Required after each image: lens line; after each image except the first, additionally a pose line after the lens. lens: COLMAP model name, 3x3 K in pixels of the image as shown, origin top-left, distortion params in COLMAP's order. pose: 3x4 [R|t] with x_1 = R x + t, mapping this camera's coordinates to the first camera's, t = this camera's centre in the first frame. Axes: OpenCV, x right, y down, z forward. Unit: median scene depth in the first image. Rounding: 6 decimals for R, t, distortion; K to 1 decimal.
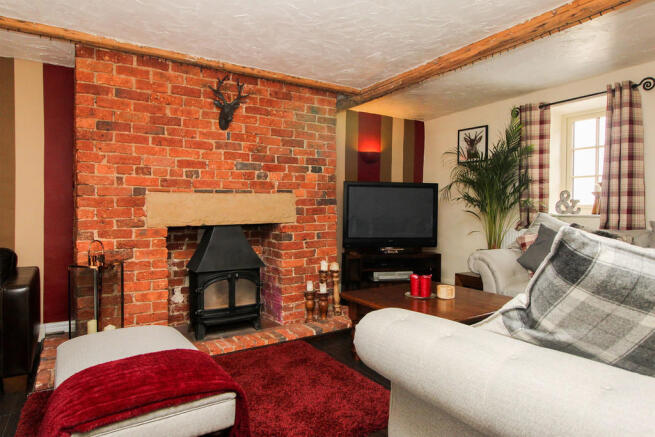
lens RADIAL K [[397.2, 0, 326.4], [0, 397.2, 212.0], [0, 0, 1]] dist [0.000602, -0.000472]
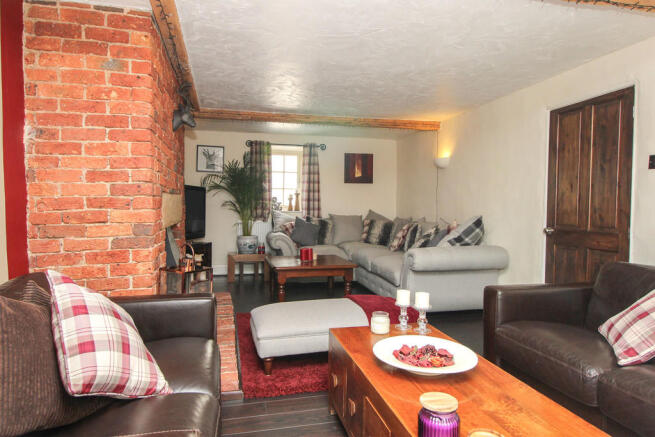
lens RADIAL K [[397.2, 0, 326.4], [0, 397.2, 212.0], [0, 0, 1]] dist [0.000602, -0.000472]
pose [[0.336982, -0.018156, 0.941336, -0.853144], [0.000799, 0.999819, 0.018998, -0.019584], [-0.941511, -0.005650, 0.336936, 0.218095]]
